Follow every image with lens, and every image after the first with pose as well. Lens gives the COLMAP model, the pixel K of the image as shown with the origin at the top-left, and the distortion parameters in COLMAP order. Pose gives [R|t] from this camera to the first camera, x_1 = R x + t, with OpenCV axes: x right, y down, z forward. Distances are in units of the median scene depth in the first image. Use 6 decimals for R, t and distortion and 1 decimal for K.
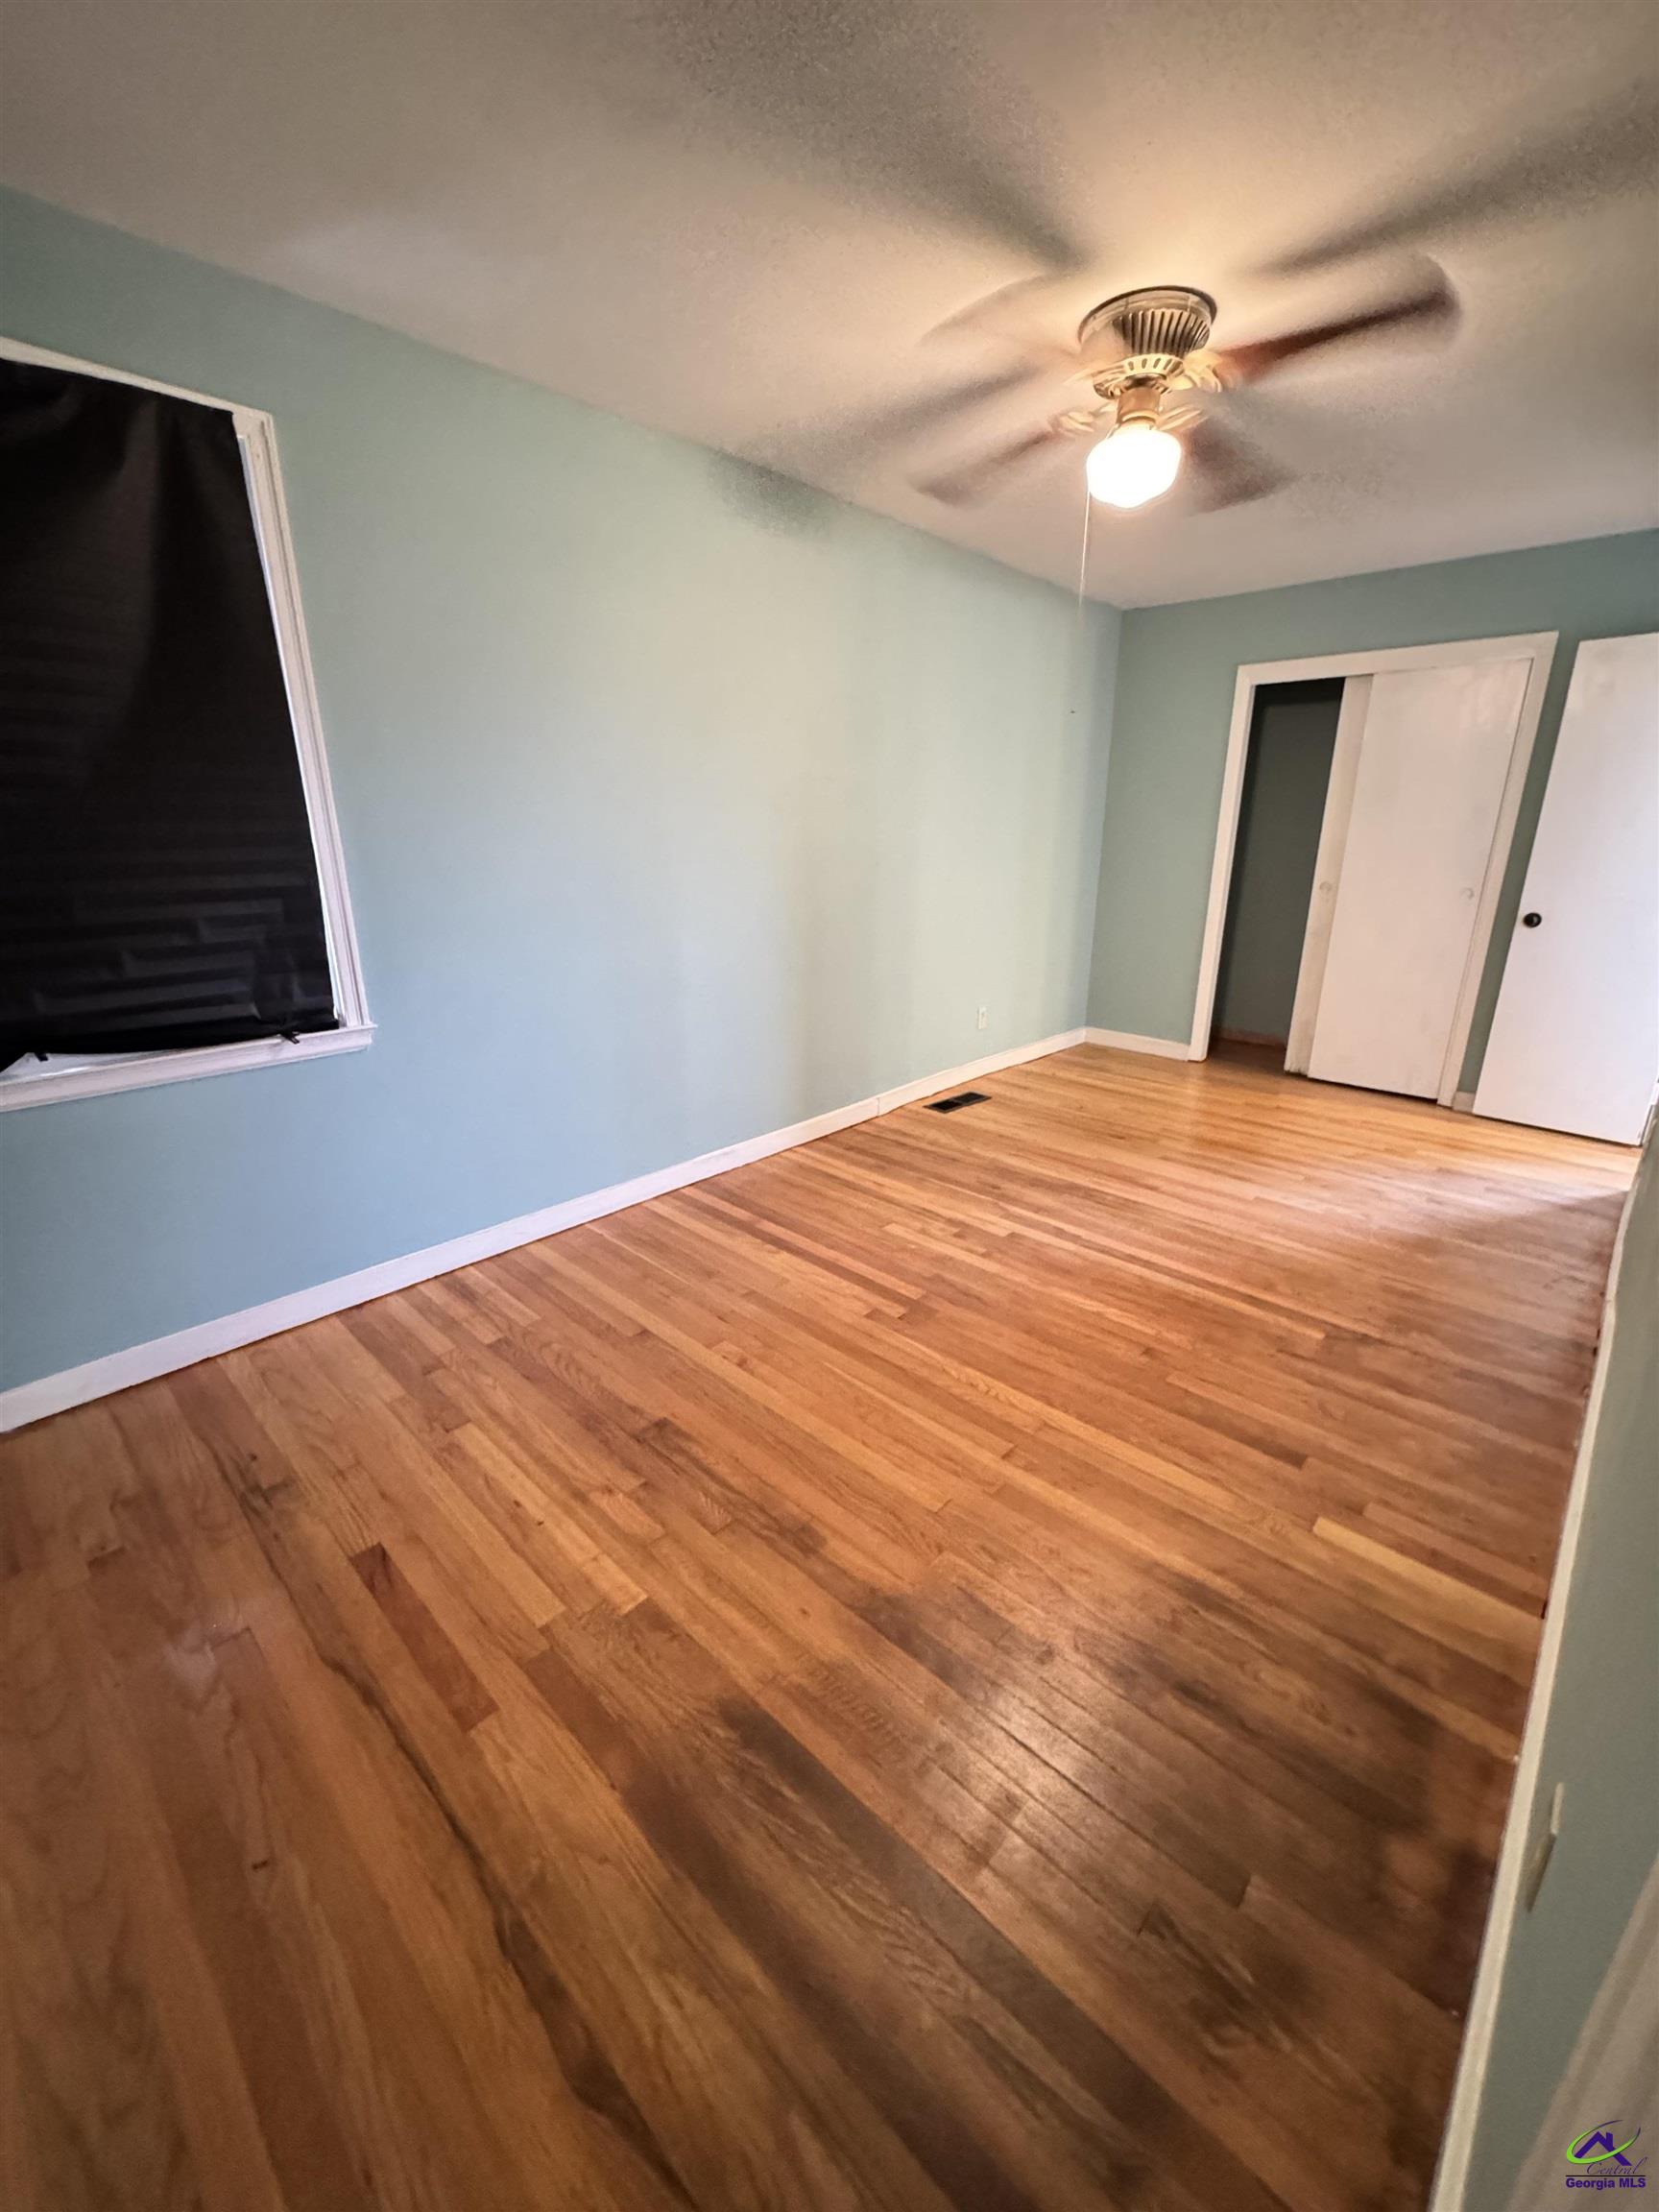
lens RADIAL K [[879.7, 0, 833.1], [0, 879.7, 1104.2], [0, 0, 1]] dist [-0.003733, -0.000113]
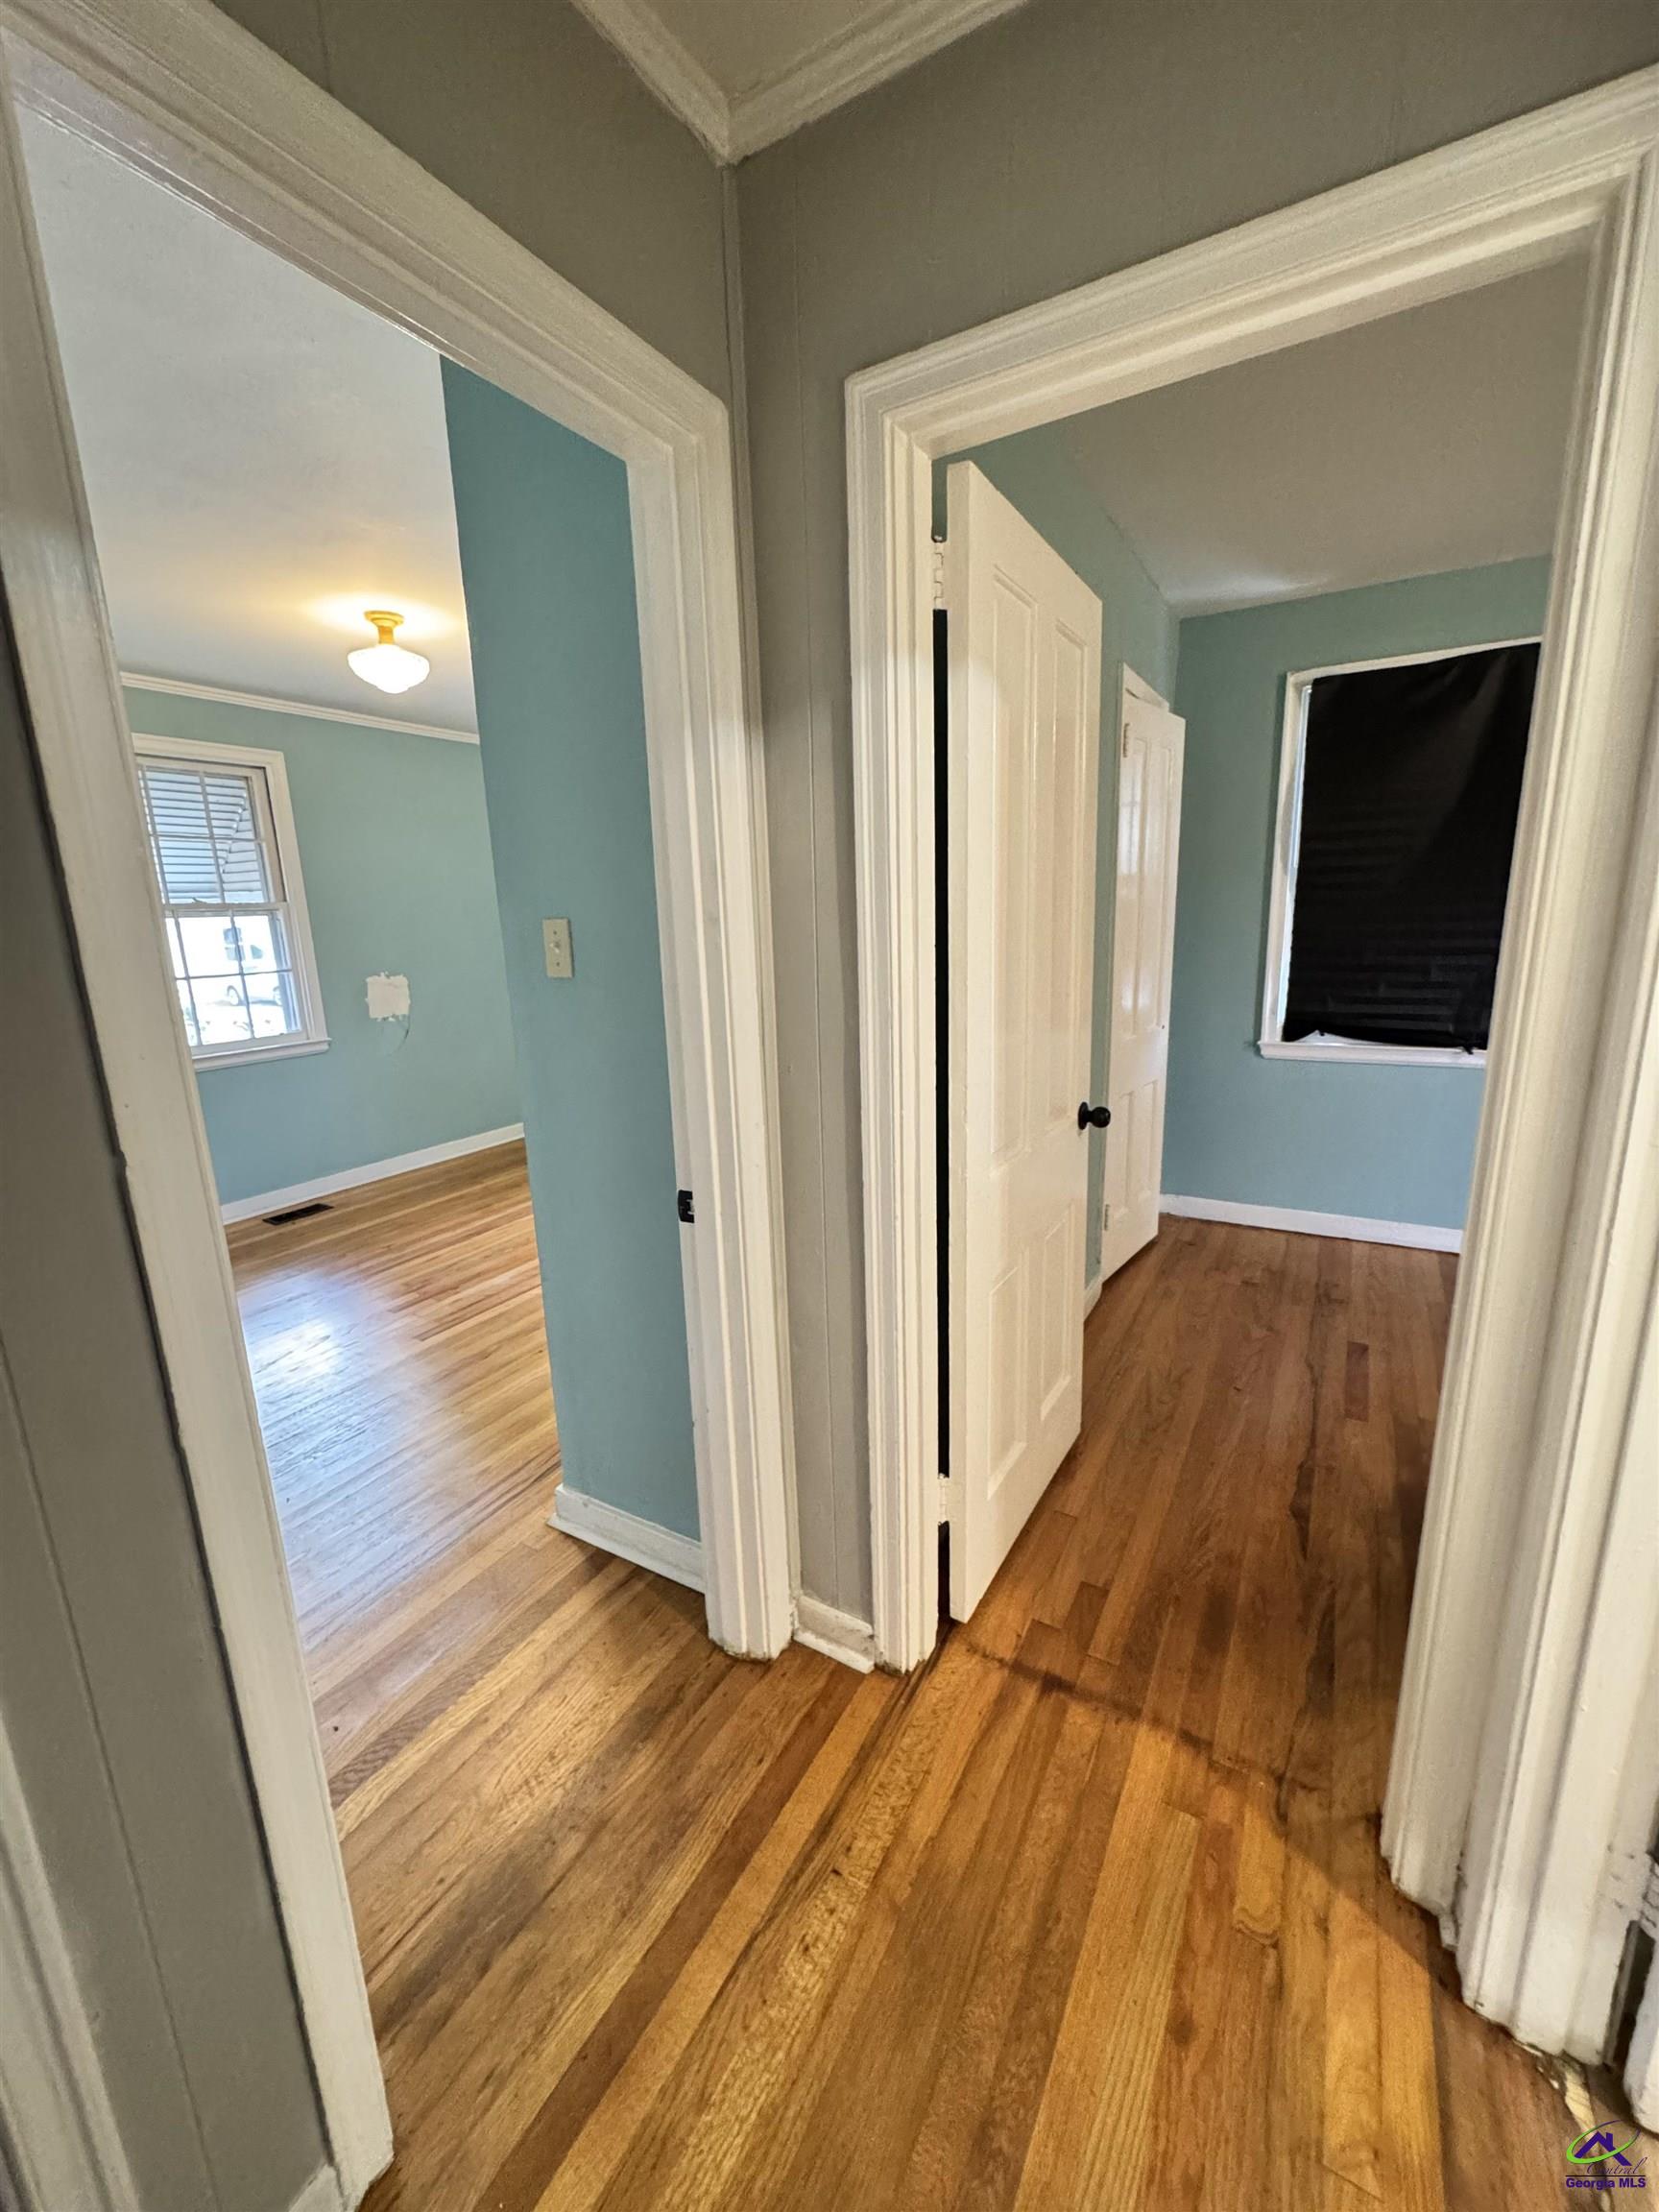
lens RADIAL K [[879.7, 0, 833.1], [0, 879.7, 1104.2], [0, 0, 1]] dist [-0.003733, -0.000113]
pose [[0.222480, 0.199662, -0.954273, 0.570105], [-0.269327, 0.953302, 0.136668, 0.097336], [0.936998, 0.226605, 0.265865, -0.359851]]
